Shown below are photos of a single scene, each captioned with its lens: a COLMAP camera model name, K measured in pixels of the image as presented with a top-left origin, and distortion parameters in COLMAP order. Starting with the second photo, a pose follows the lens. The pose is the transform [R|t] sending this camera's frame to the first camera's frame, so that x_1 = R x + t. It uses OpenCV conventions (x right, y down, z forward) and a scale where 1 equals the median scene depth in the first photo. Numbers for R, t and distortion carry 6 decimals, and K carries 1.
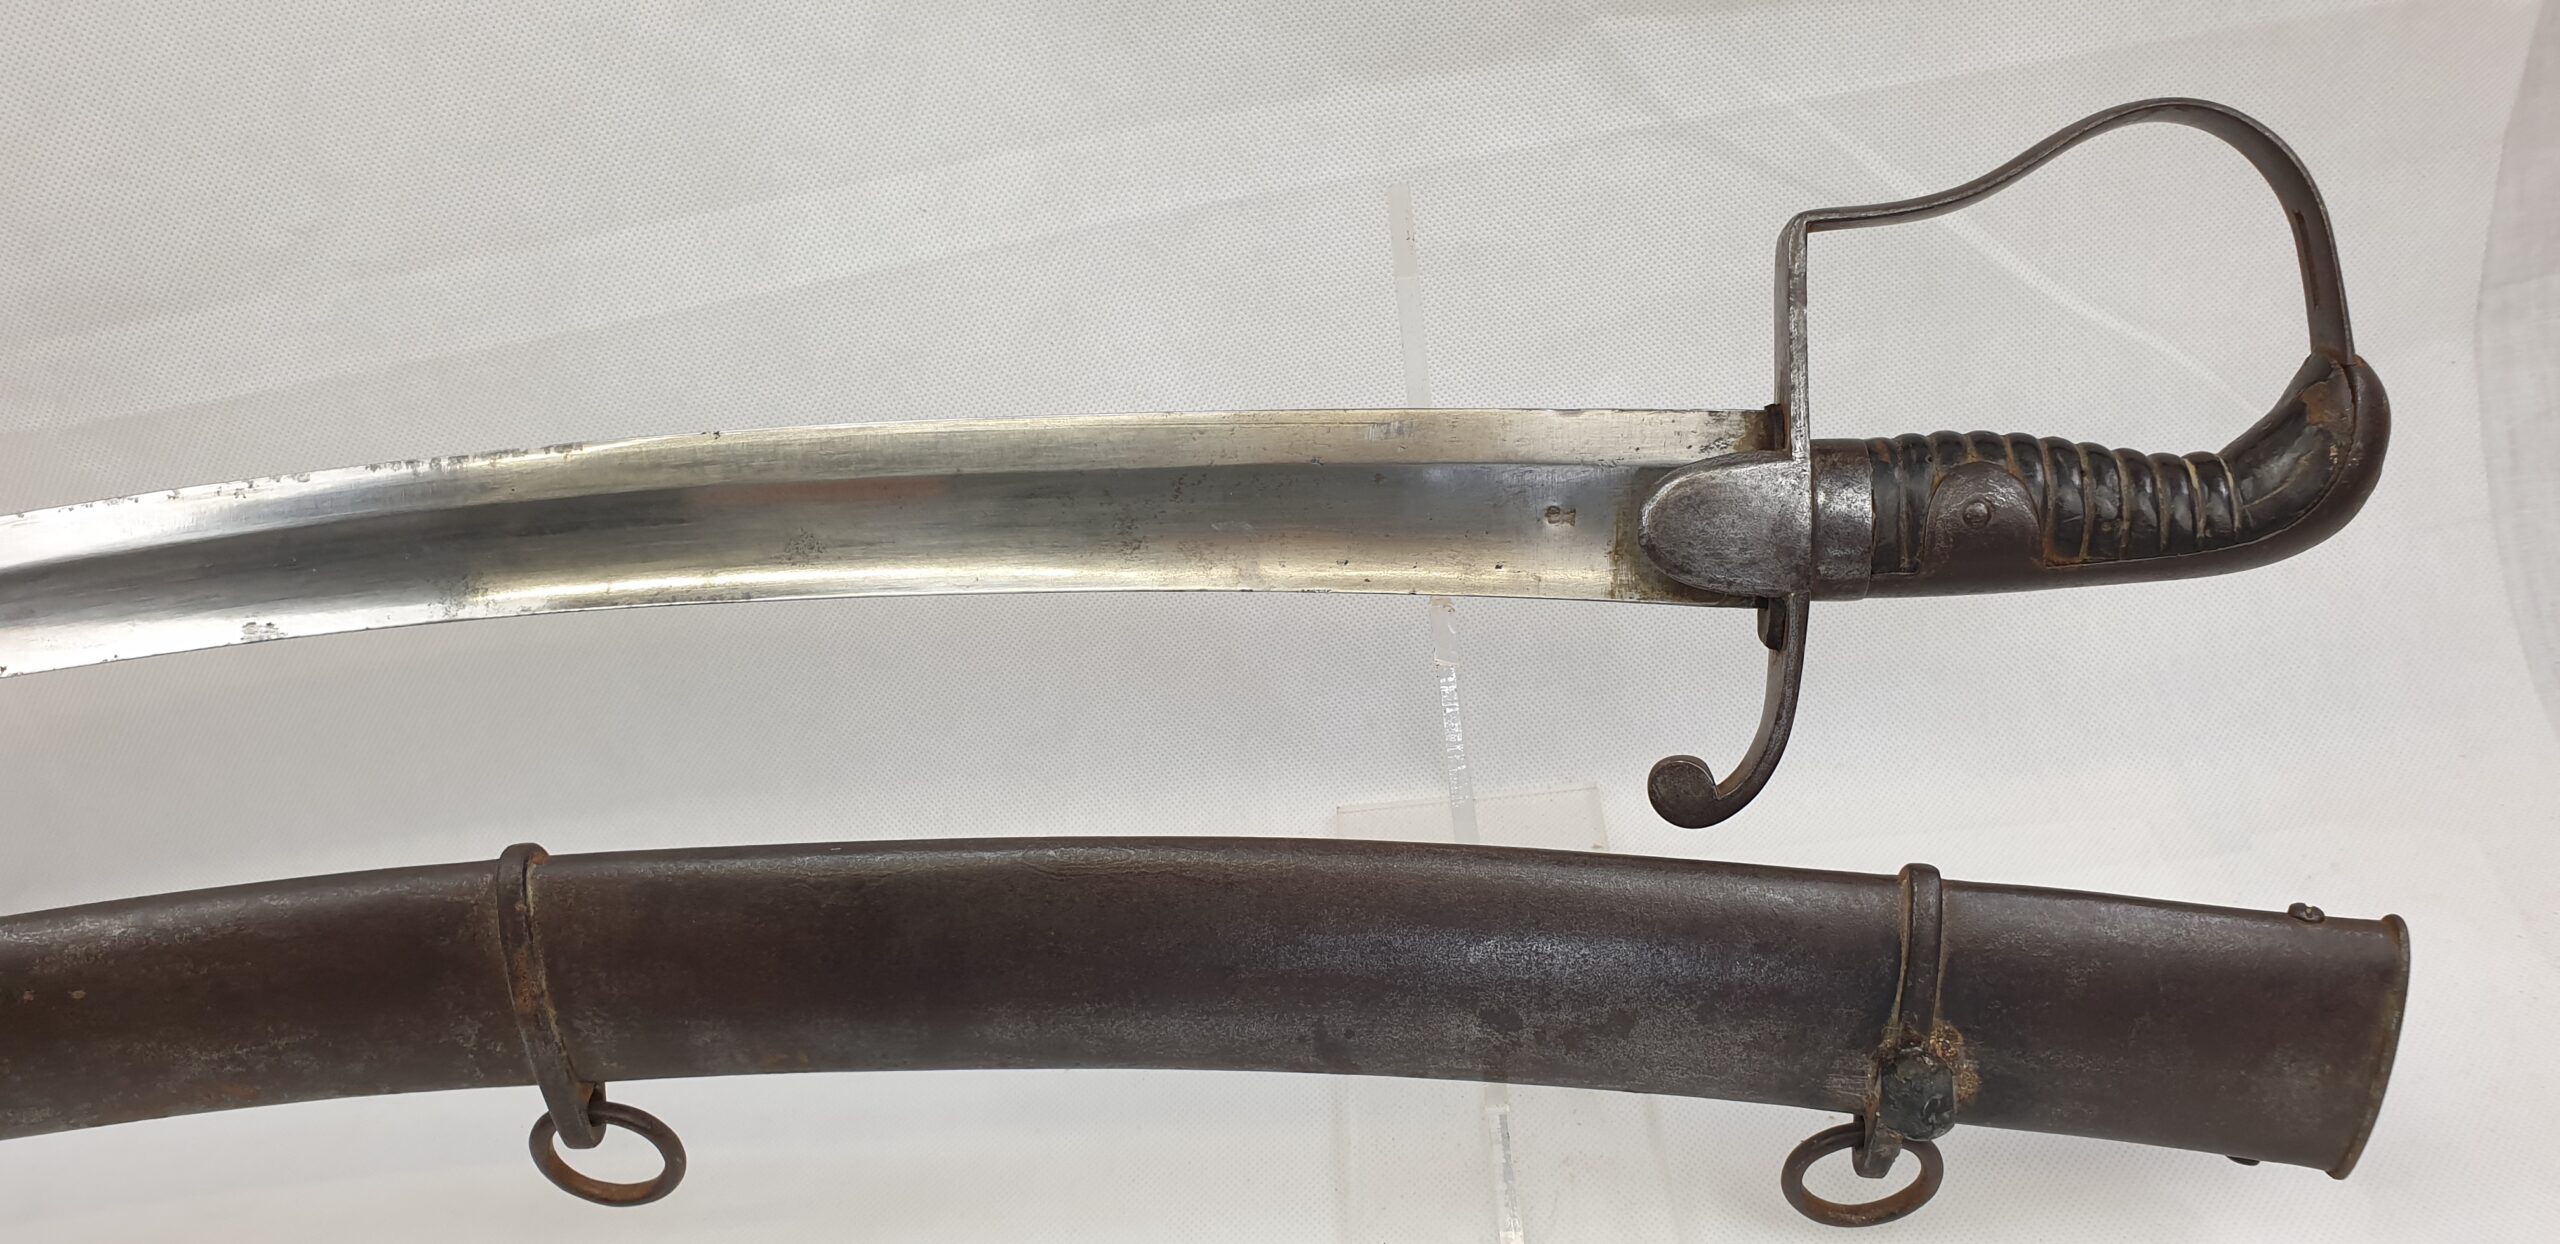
lens RADIAL K [[1820.5, 0, 1360.5], [0, 1820.5, 610.7], [0, 0, 1]] dist [0.050984, -0.059972]
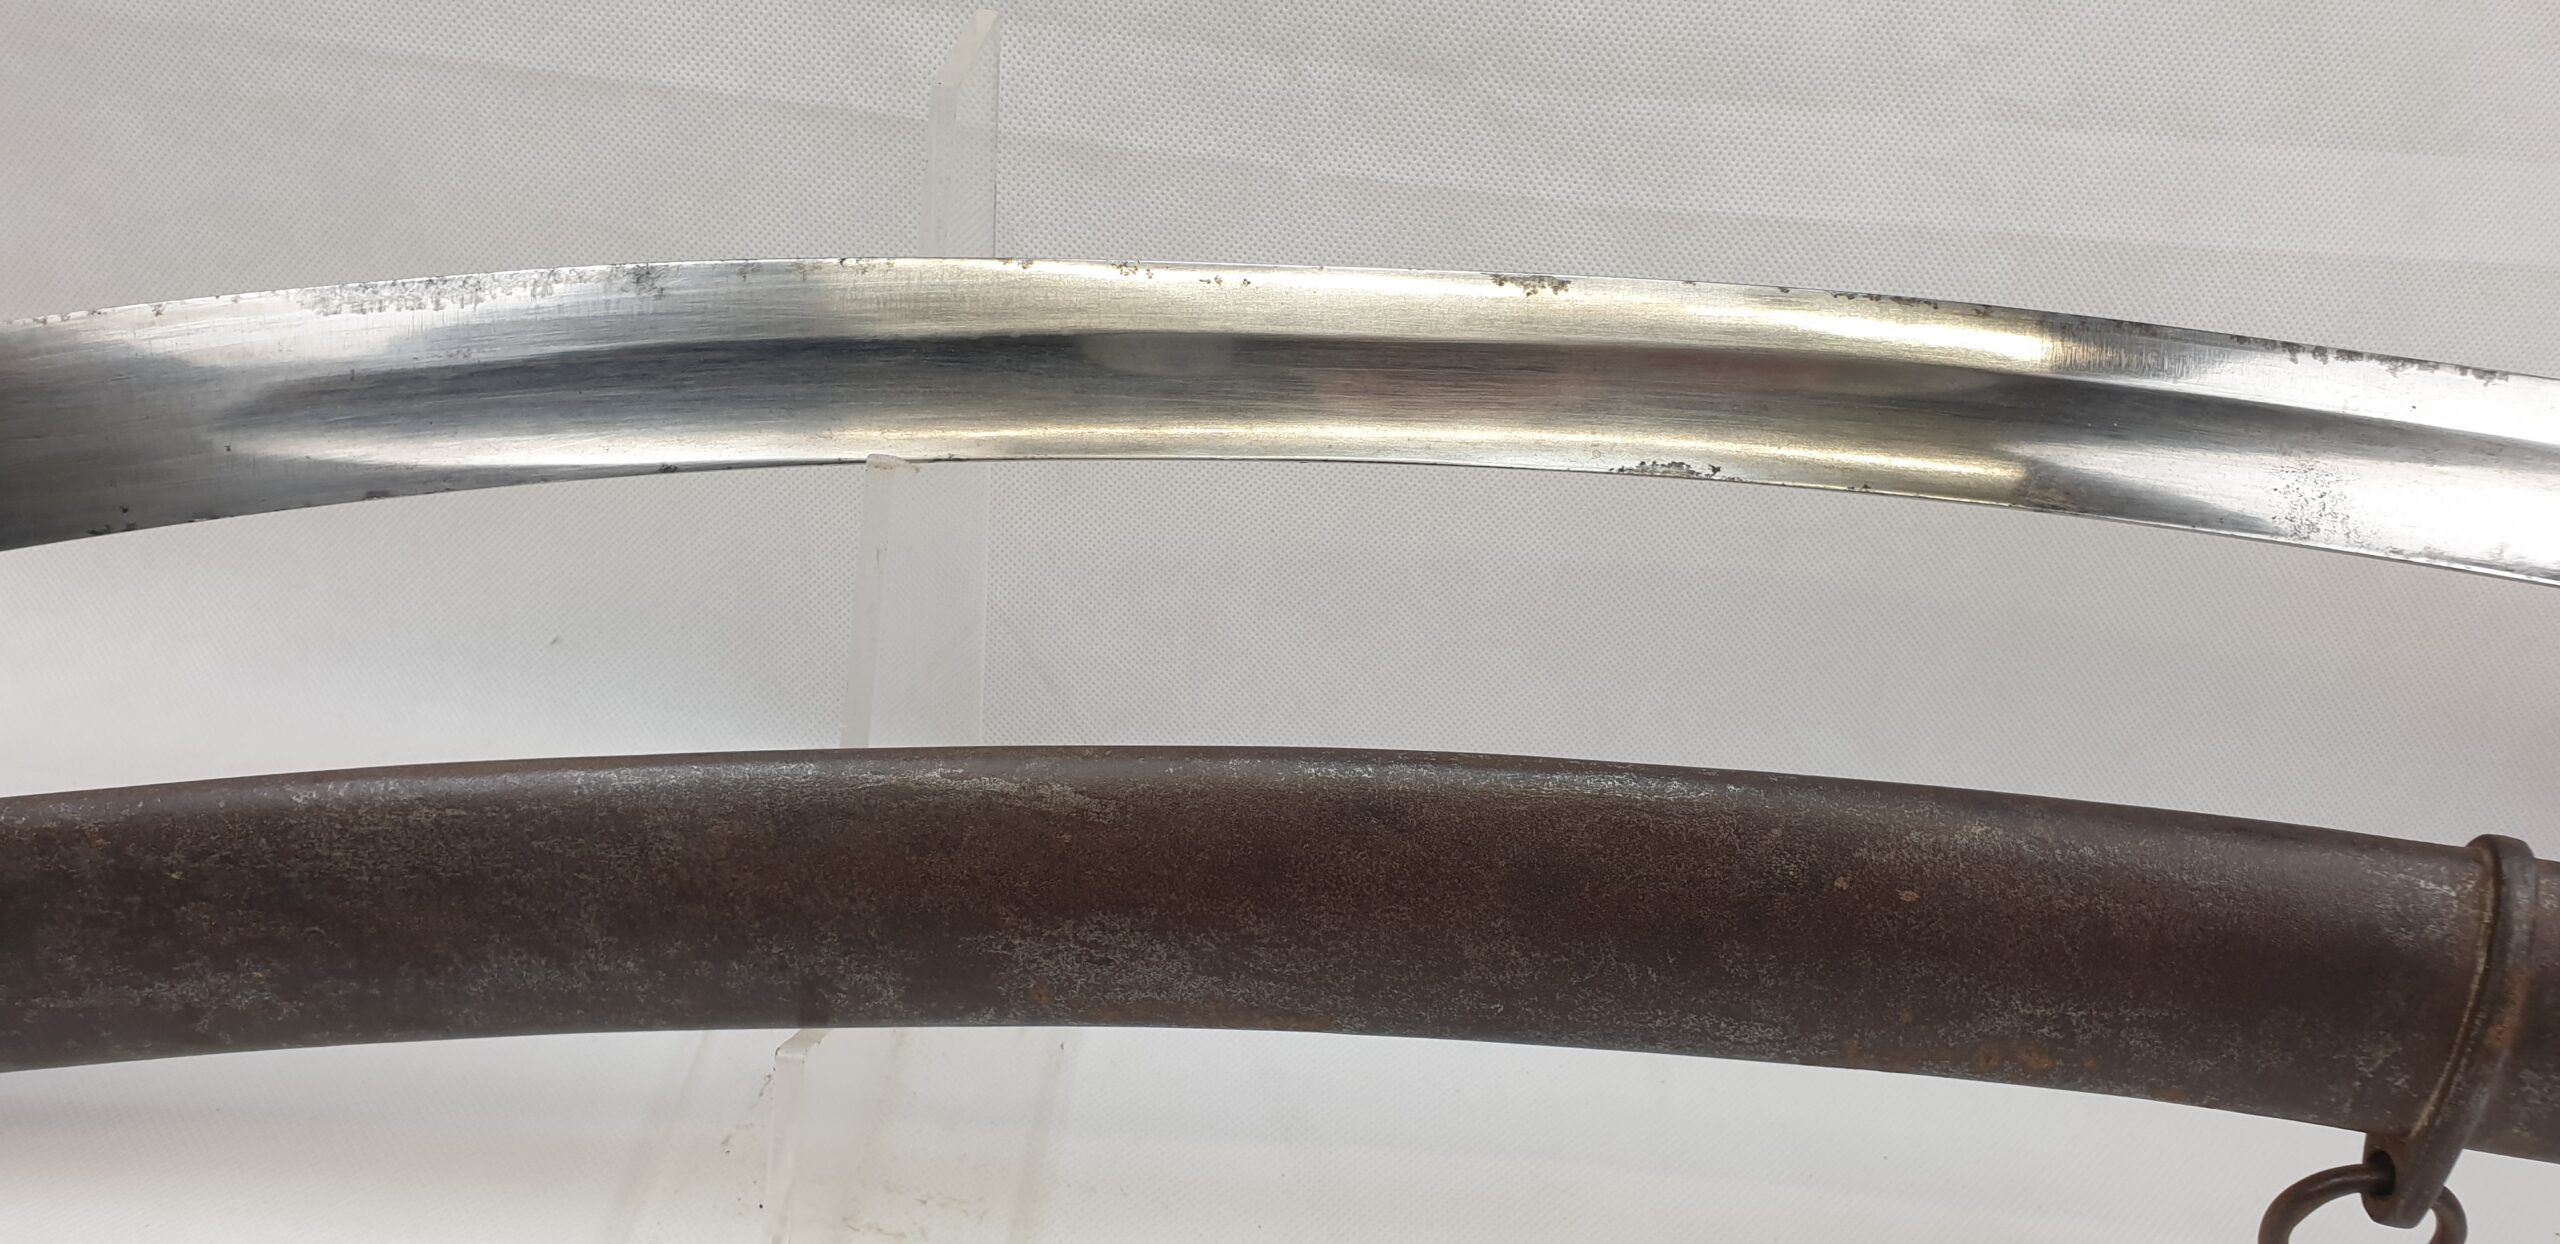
lens RADIAL K [[1829.9, 0, 1272.1], [0, 1829.9, 619.1], [0, 0, 1]] dist [0.026888, -0.043933]
pose [[0.970516, 0.233660, 0.059179, -1.037932], [-0.229205, 0.970605, -0.073417, 0.214972], [-0.074594, 0.057688, 0.995544, 0.239563]]
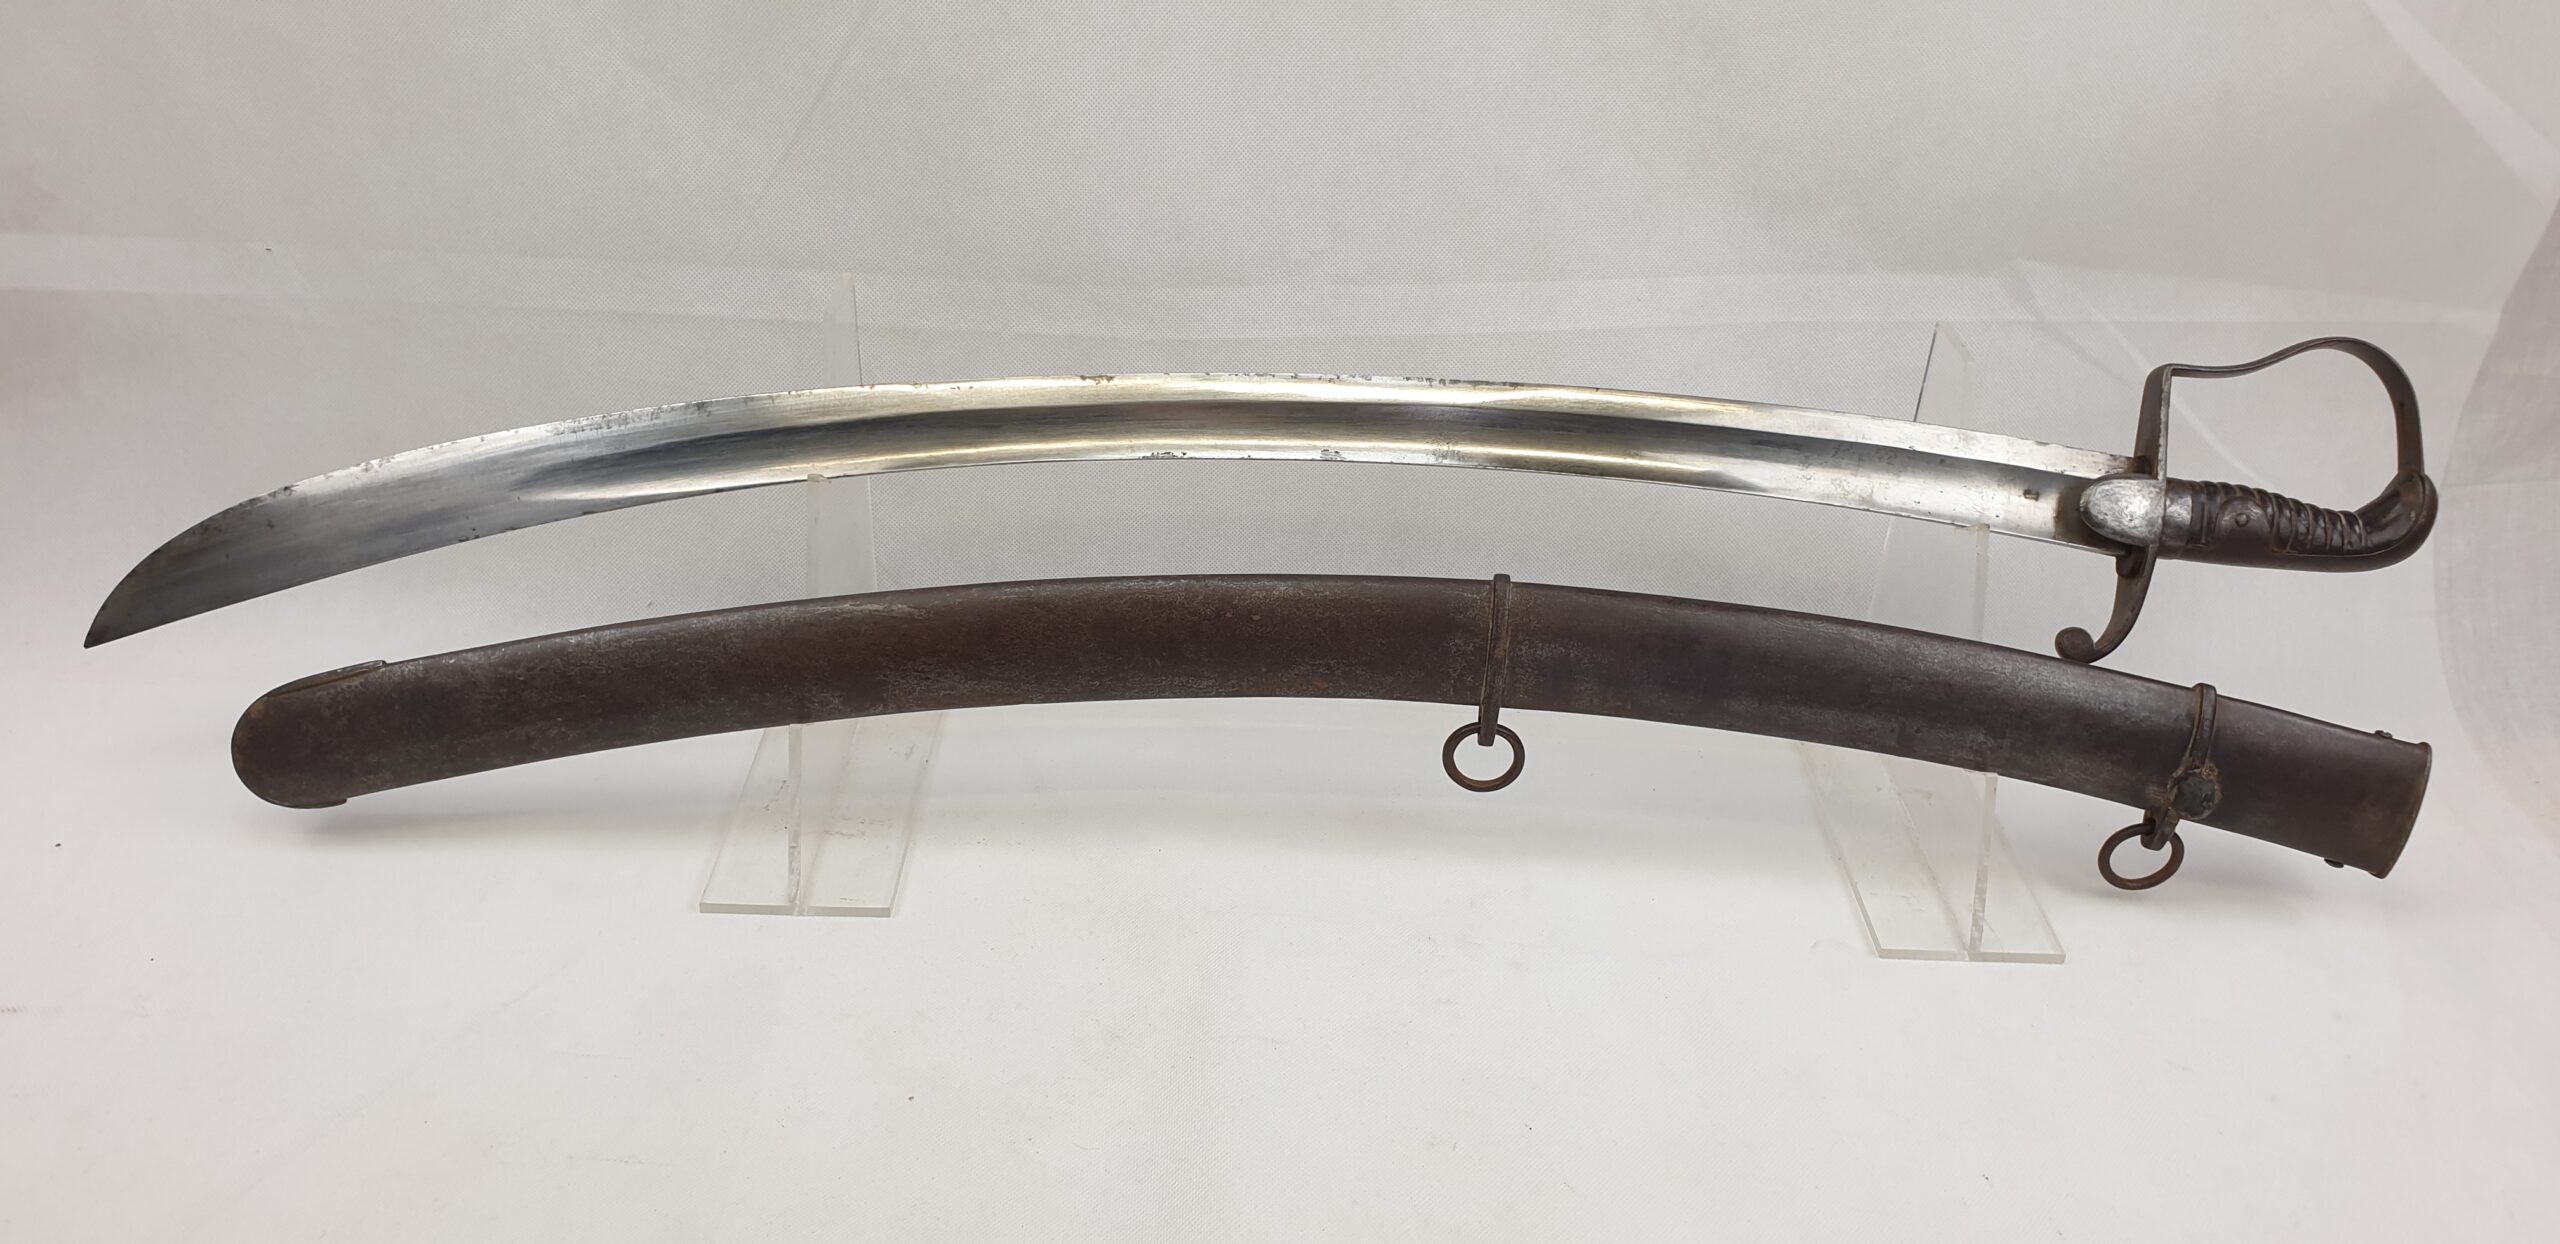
lens RADIAL K [[1831.5, 0, 1293.5], [0, 1831.5, 633.9], [0, 0, 1]] dist [0.038460, -0.045539]
pose [[0.984840, 0.152337, 0.082962, -0.817025], [-0.141602, 0.982285, -0.122740, 0.452666], [-0.100190, 0.109132, 0.988965, -0.864294]]
